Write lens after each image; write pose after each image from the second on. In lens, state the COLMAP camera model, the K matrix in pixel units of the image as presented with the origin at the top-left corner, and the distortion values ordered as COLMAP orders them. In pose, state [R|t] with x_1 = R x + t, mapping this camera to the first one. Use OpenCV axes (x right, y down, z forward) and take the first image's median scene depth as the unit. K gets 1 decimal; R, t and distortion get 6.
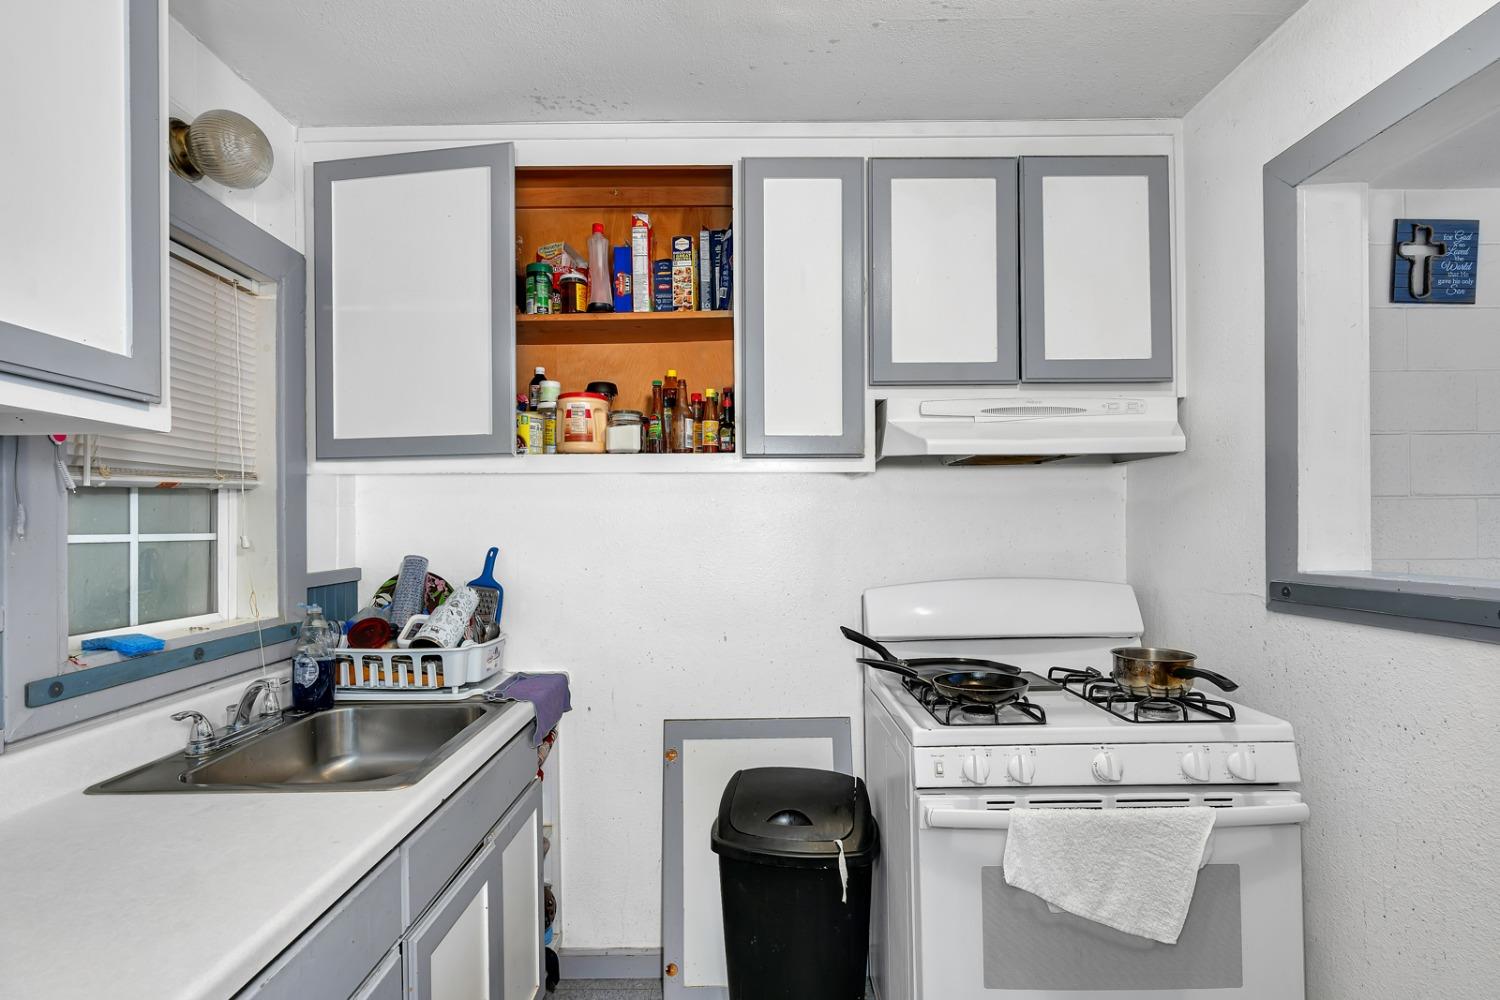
lens RADIAL K [[722.0, 0, 734.1], [0, 722.0, 529.5], [0, 0, 1]] dist [-0.006320, -0.000229]
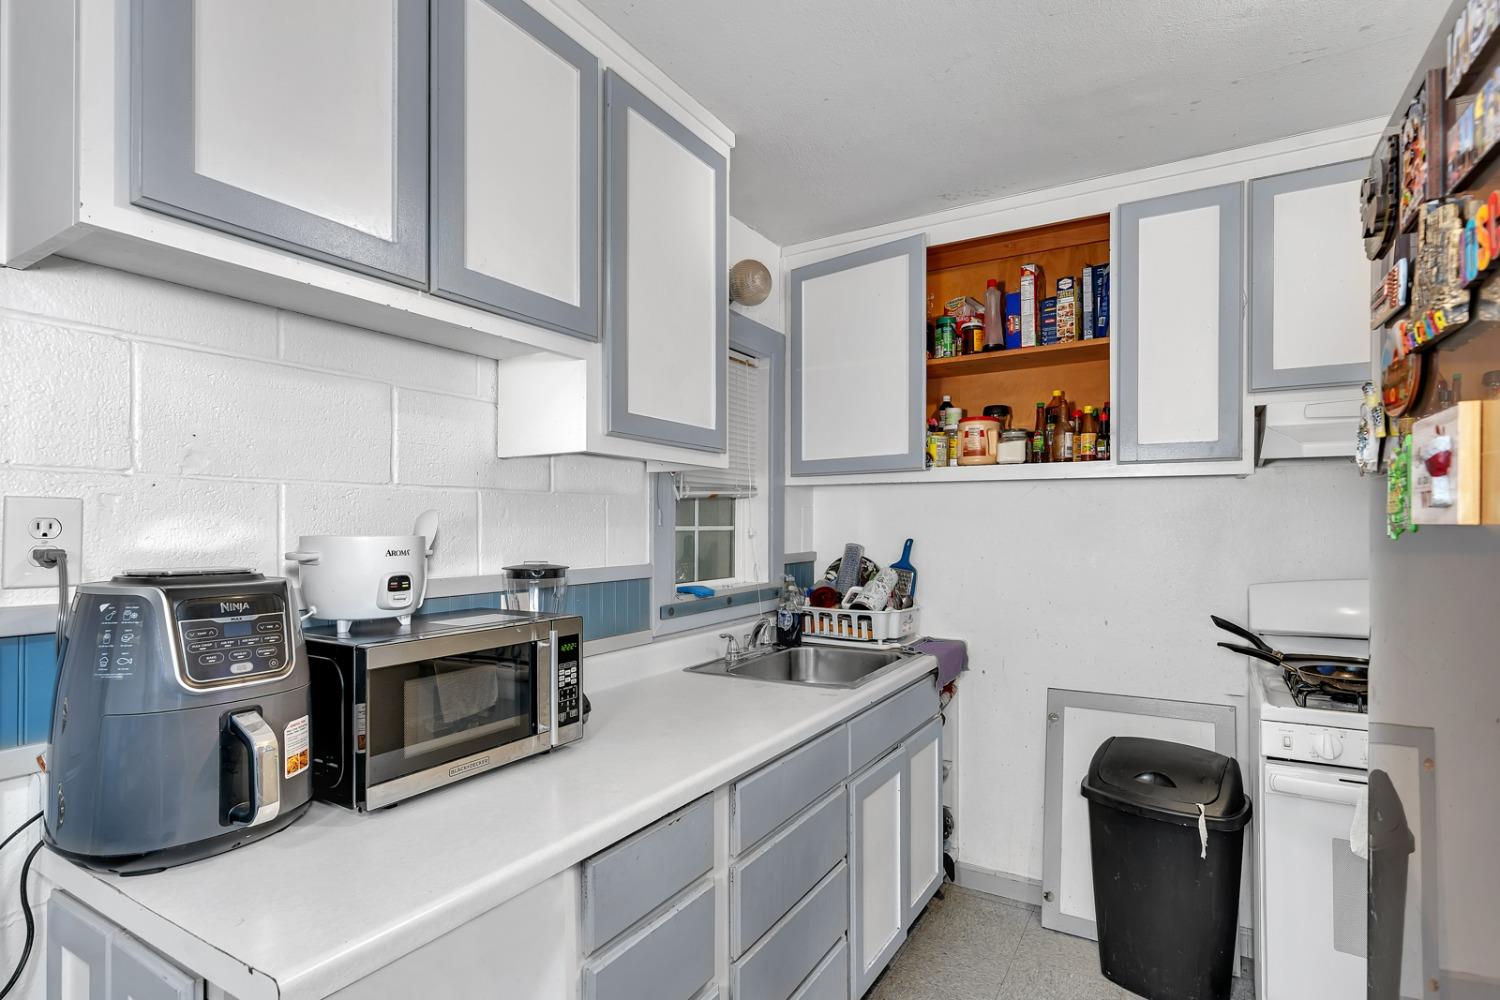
lens RADIAL K [[724.8, 0, 770.8], [0, 724.8, 531.9], [0, 0, 1]] dist [-0.000906, -0.000016]
pose [[0.867126, 0.012791, -0.497924, 0.112329], [-0.007716, 0.999895, 0.012247, -0.001401], [0.498028, -0.006778, 0.867134, -0.286760]]
